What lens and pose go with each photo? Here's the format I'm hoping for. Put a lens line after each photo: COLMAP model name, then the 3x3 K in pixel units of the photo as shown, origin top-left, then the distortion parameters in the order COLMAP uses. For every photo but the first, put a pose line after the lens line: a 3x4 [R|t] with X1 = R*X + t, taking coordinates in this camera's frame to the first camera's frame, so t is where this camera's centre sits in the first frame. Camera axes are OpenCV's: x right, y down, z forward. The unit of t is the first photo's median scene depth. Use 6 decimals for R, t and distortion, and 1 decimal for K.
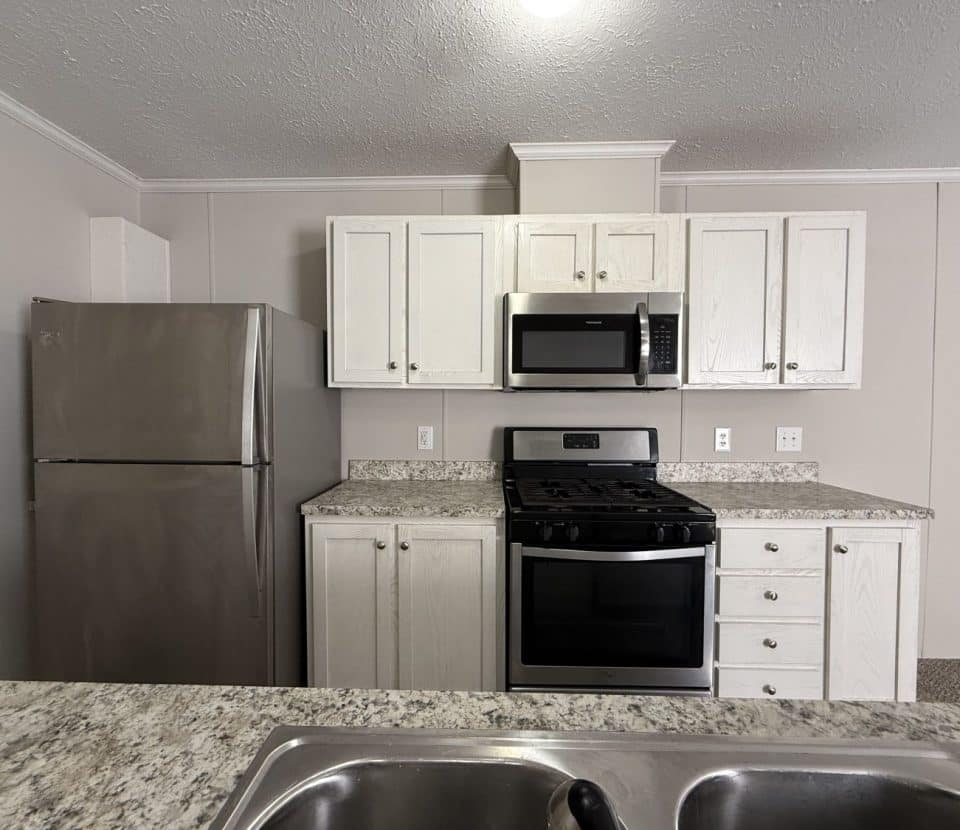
lens RADIAL K [[441.9, 0, 476.9], [0, 441.9, 413.7], [0, 0, 1]] dist [0.000383, 0.000154]
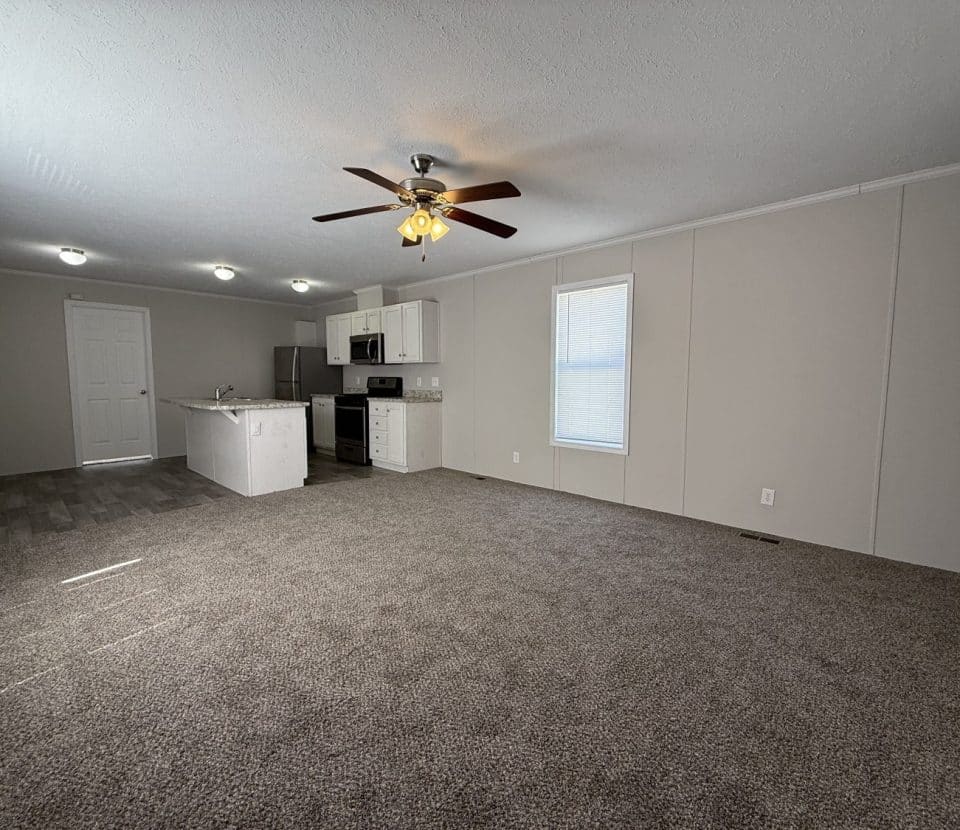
lens RADIAL K [[441.9, 0, 476.9], [0, 441.9, 413.7], [0, 0, 1]] dist [0.000383, 0.000154]
pose [[0.753639, 0.056534, -0.654853, 3.015934], [-0.023943, 0.997994, 0.058602, 0.100057], [0.656853, -0.028486, 0.753481, -0.931062]]
